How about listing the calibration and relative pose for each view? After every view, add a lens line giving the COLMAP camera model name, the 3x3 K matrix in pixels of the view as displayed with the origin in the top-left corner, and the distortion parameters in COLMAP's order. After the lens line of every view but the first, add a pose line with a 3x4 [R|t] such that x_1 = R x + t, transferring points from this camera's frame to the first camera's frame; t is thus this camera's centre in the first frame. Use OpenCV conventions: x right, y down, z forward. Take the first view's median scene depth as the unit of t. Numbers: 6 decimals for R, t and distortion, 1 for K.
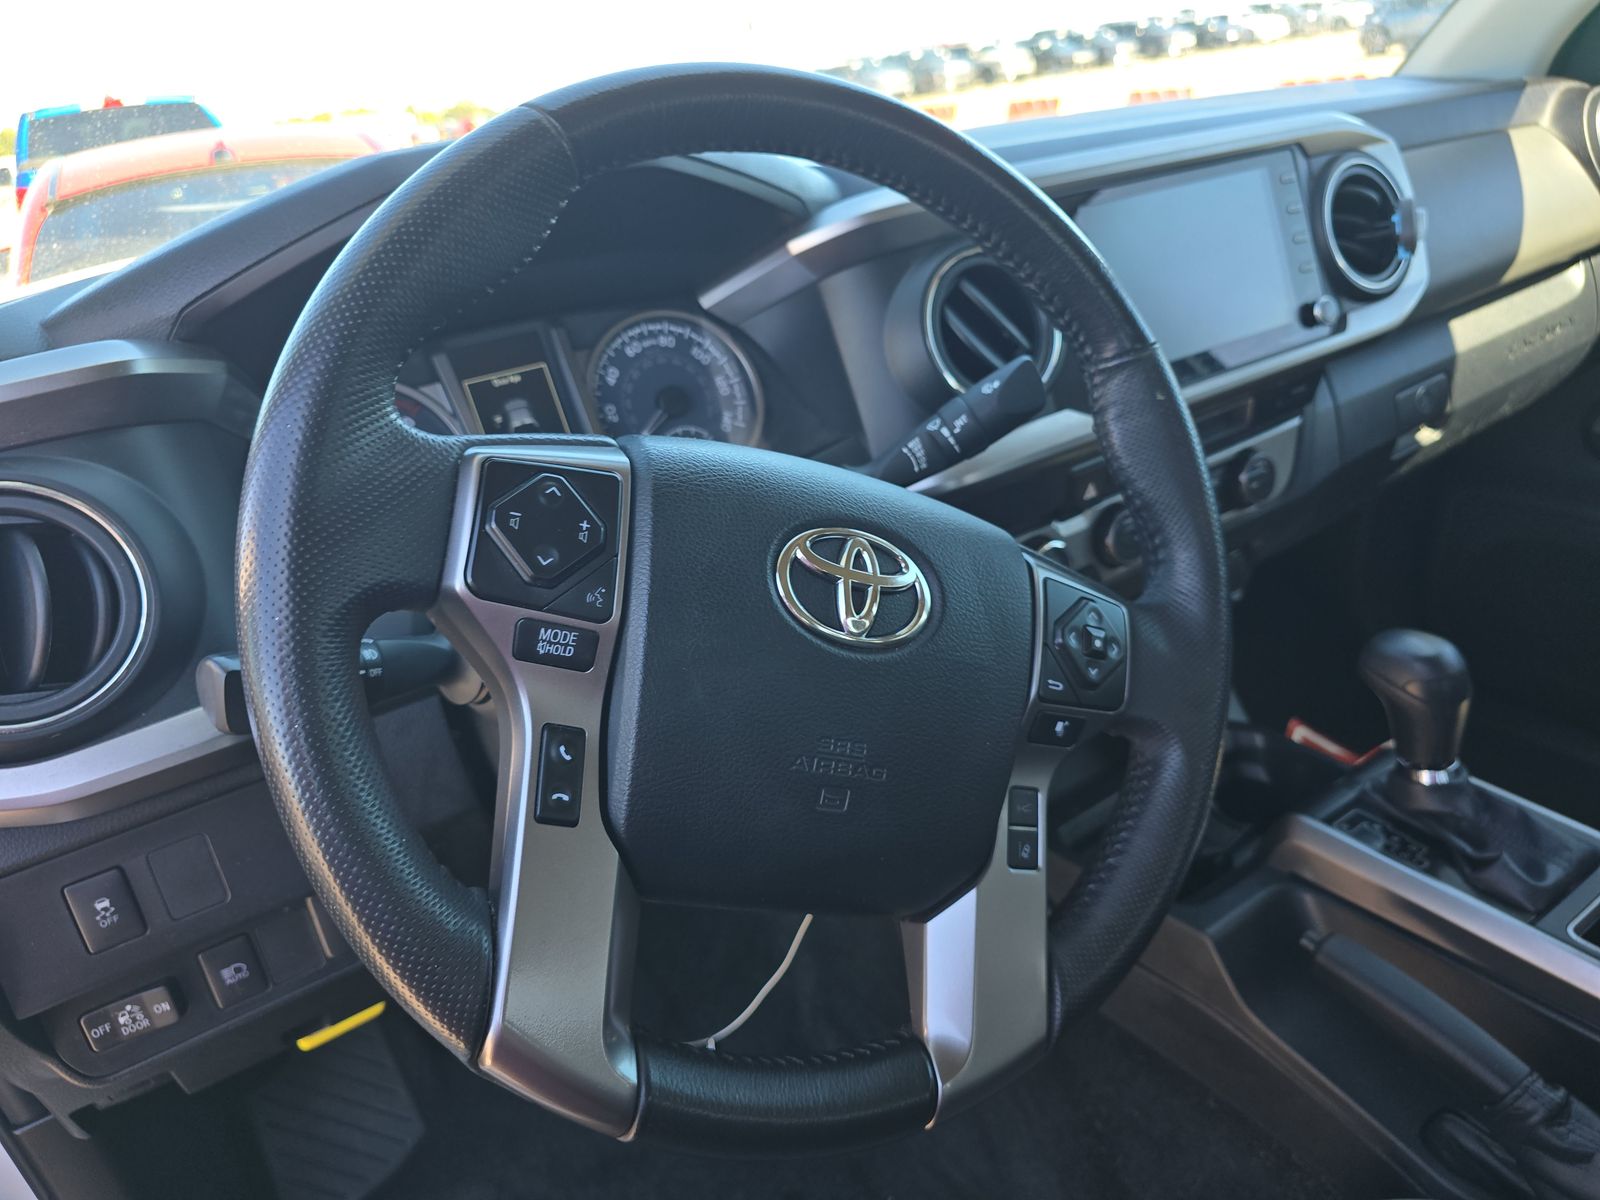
lens RADIAL K [[1065.8, 0, 800.0], [0, 1065.8, 600.0], [0, 0, 1]] dist [-0.031852, 0.003289]
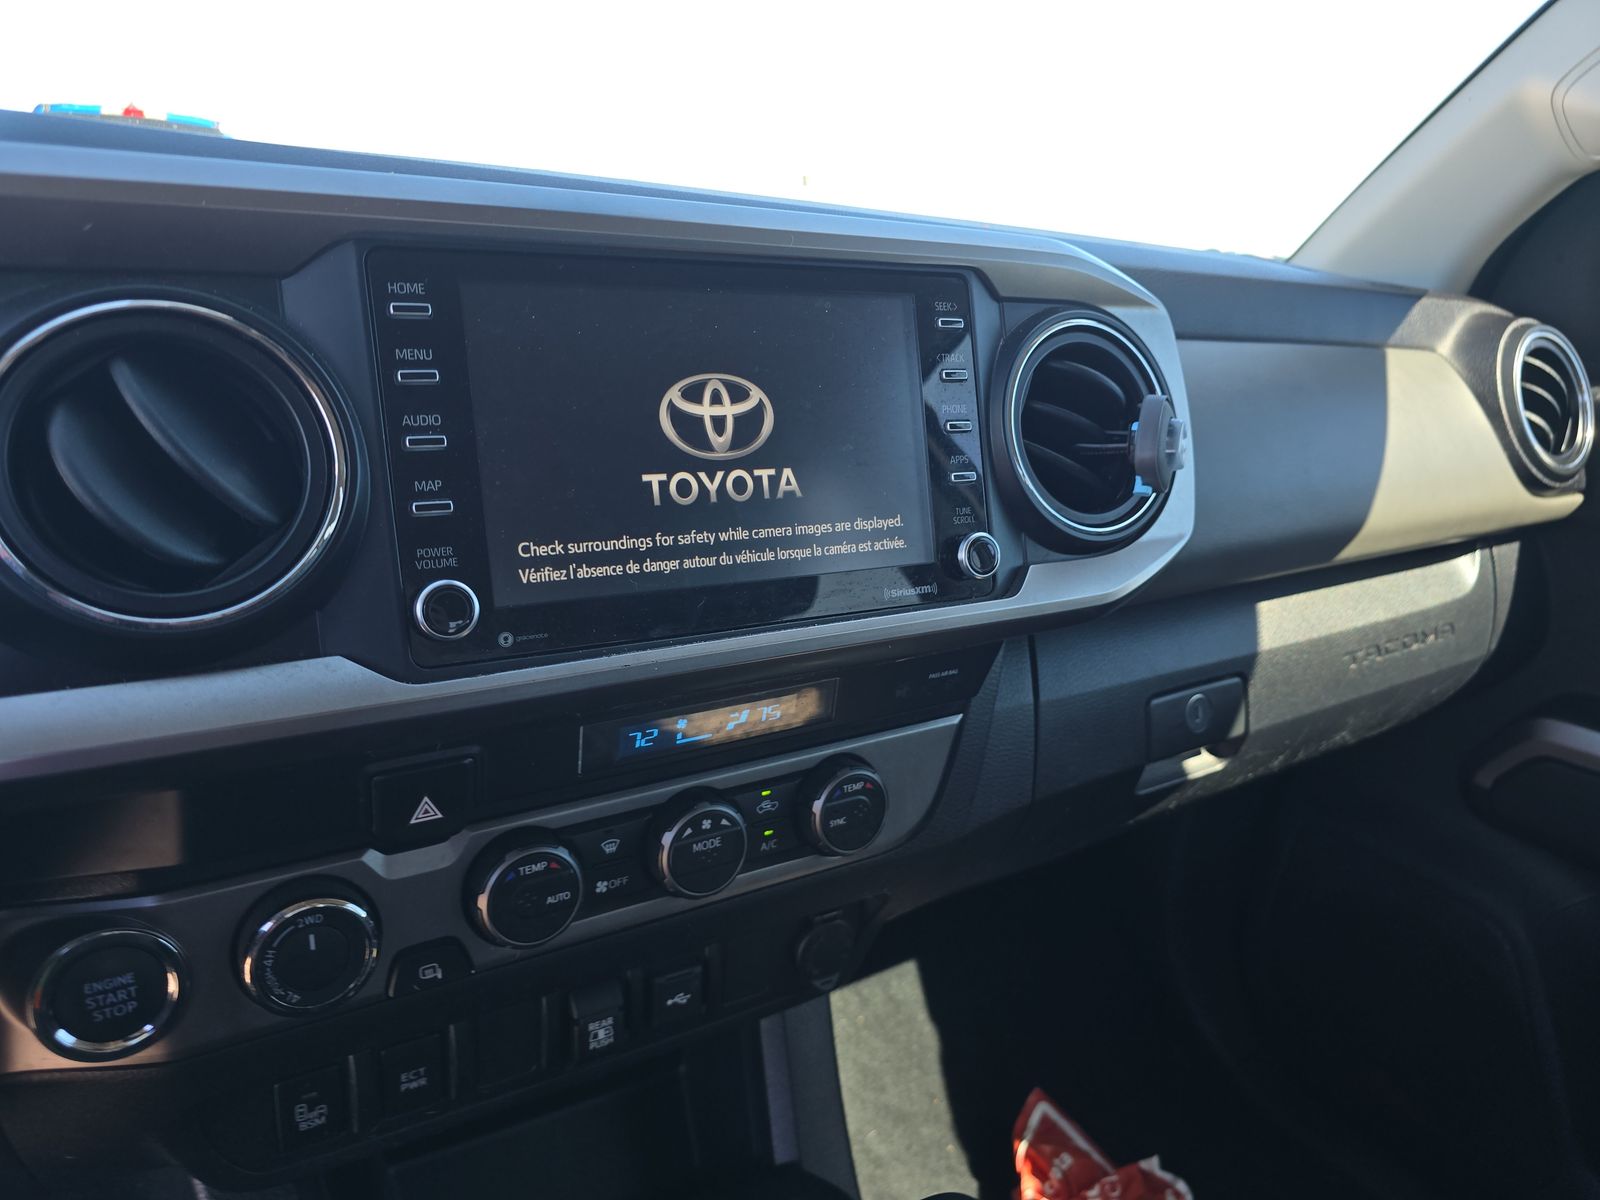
lens RADIAL K [[1052.1, 0, 800.0], [0, 1052.1, 600.0], [0, 0, 1]] dist [0.004279, -0.000364]
pose [[0.981893, 0.187527, 0.026819, 0.313657], [-0.182703, 0.974867, -0.127488, -0.127183], [-0.050052, 0.120280, 0.991477, 0.350617]]
